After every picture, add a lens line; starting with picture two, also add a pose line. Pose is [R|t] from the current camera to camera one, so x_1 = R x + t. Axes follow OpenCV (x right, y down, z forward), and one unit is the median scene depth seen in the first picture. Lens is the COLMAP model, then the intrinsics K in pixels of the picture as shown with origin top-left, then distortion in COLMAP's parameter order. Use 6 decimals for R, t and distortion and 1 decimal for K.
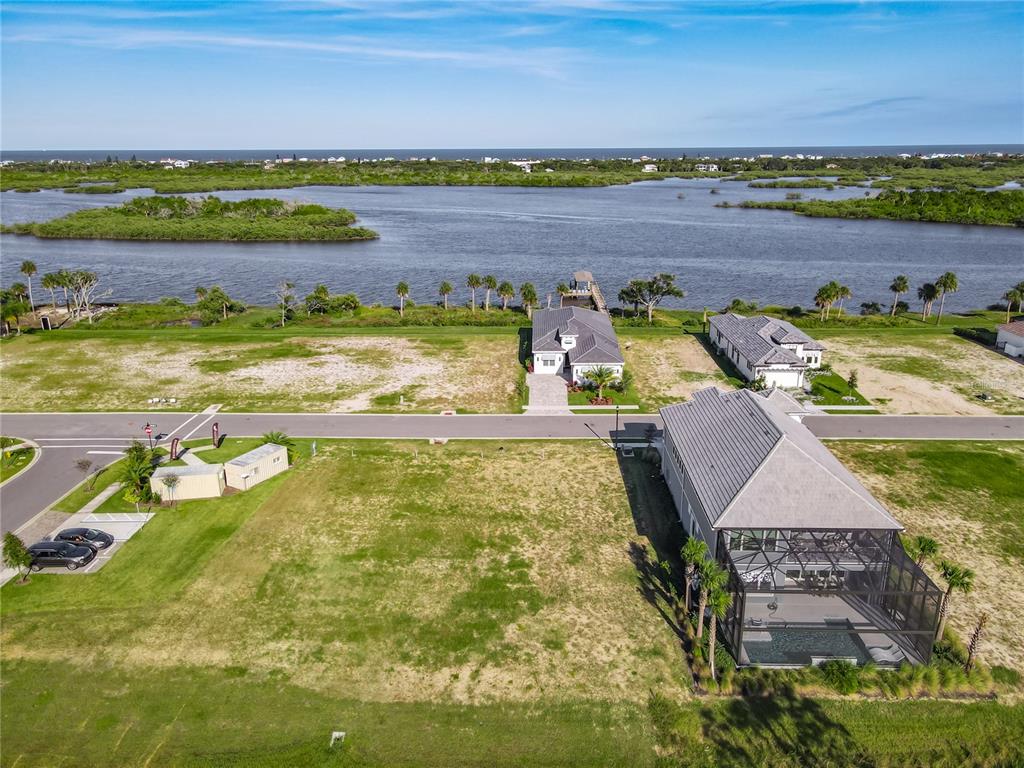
lens RADIAL K [[756.2, 0, 523.9], [0, 756.2, 382.6], [0, 0, 1]] dist [-0.005430, 0.045469]
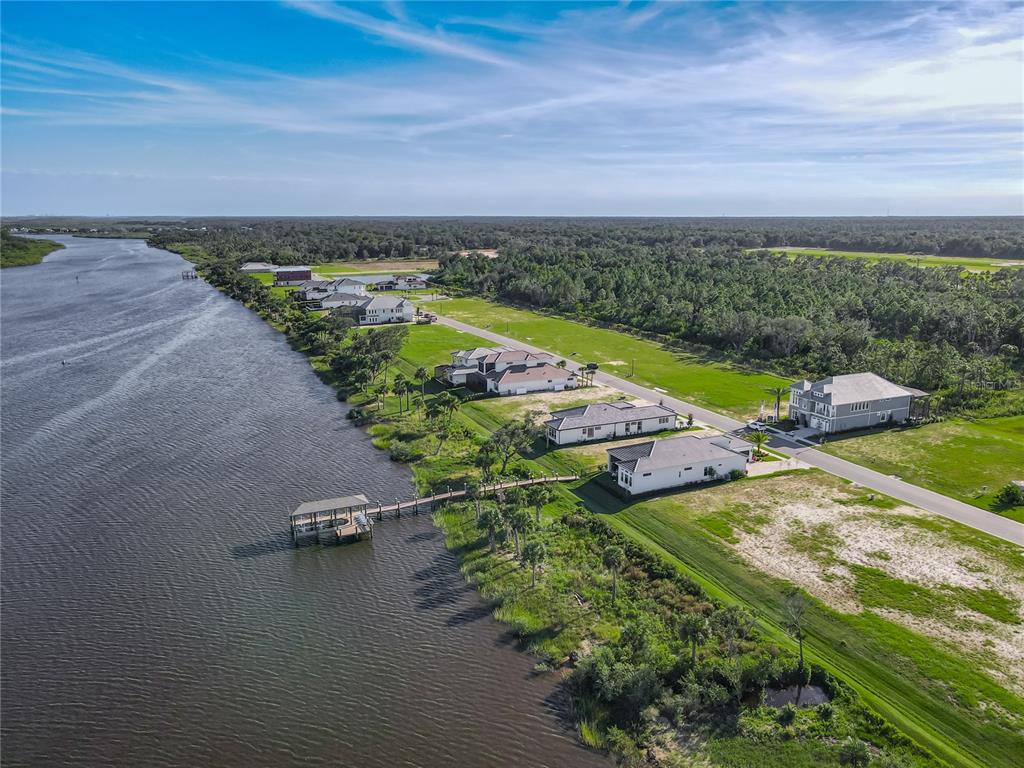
lens RADIAL K [[756.8, 0, 537.0], [0, 756.8, 382.5], [0, 0, 1]] dist [0.044428, 0.005761]
pose [[-0.453621, -0.190320, 0.870636, -1.183968], [0.264066, 0.904356, 0.335275, -0.876148], [-0.851174, 0.381993, -0.359978, 2.249138]]
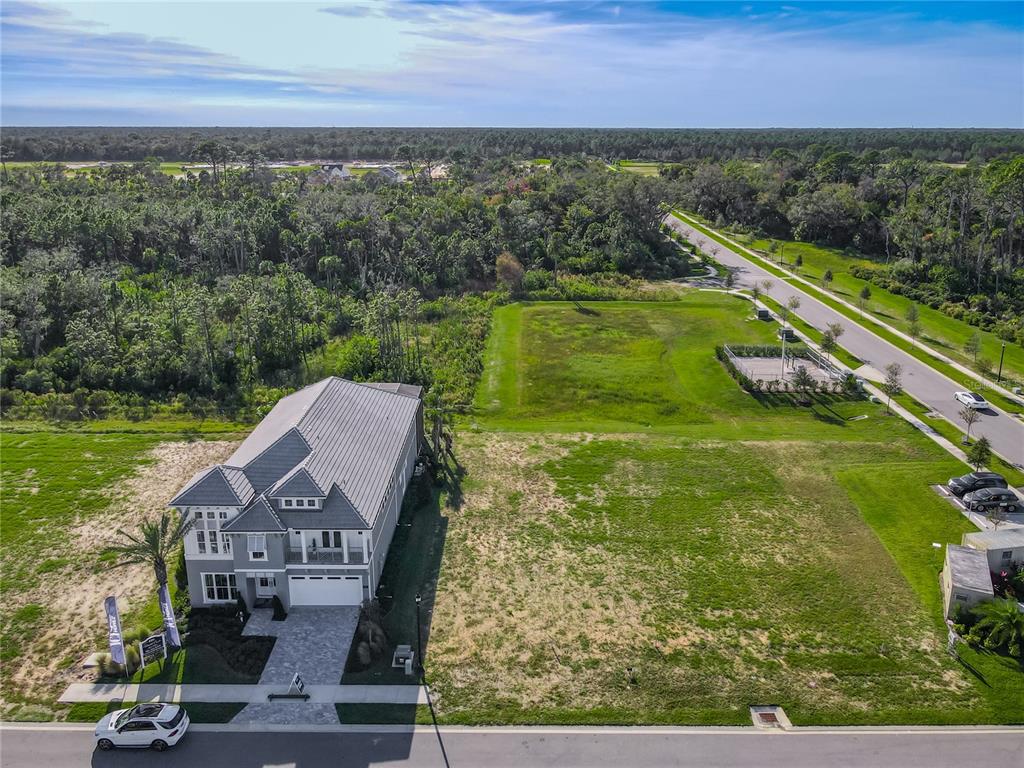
lens RADIAL K [[784.8, 0, 524.3], [0, 784.8, 337.1], [0, 0, 1]] dist [-0.030703, 0.053911]
pose [[-0.999770, 0.007785, -0.019978, 0.056582], [-0.004155, 0.843750, 0.536720, -0.423304], [0.021035, 0.536679, -0.843524, 1.362391]]
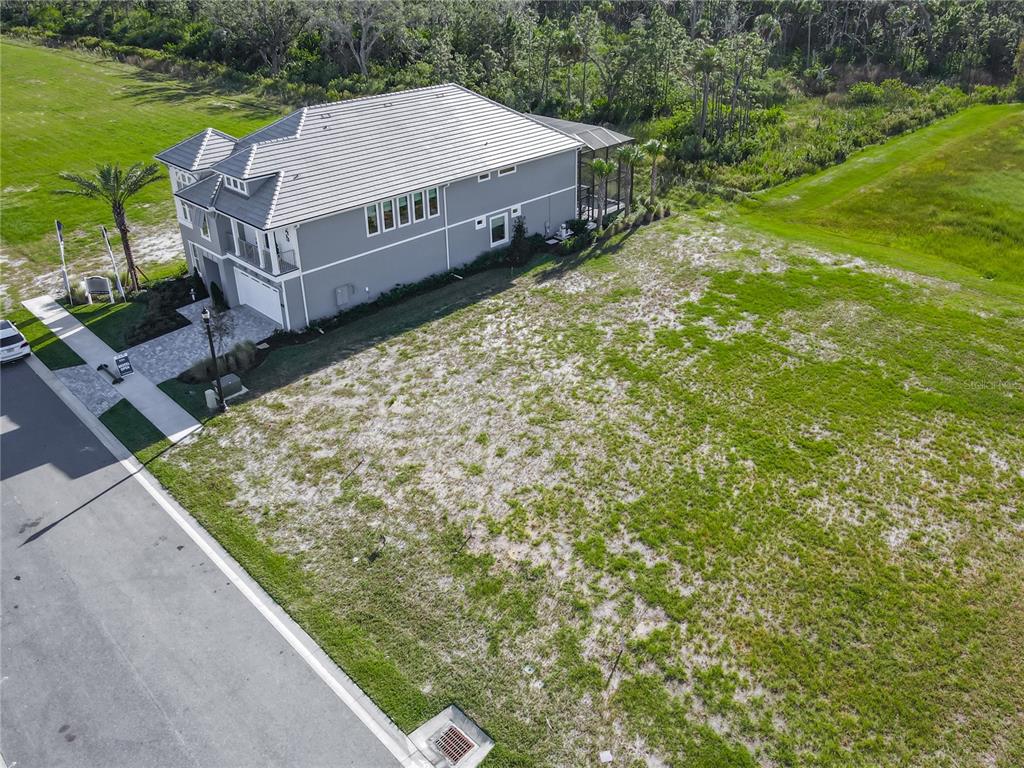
lens RADIAL K [[784.0, 0, 527.8], [0, 784.0, 309.8], [0, 0, 1]] dist [0.007529, 0.004833]
pose [[-0.729841, -0.280085, 0.623606, -0.259799], [0.218075, 0.769167, 0.600687, -0.178655], [-0.647901, 0.574399, -0.500290, 1.085559]]
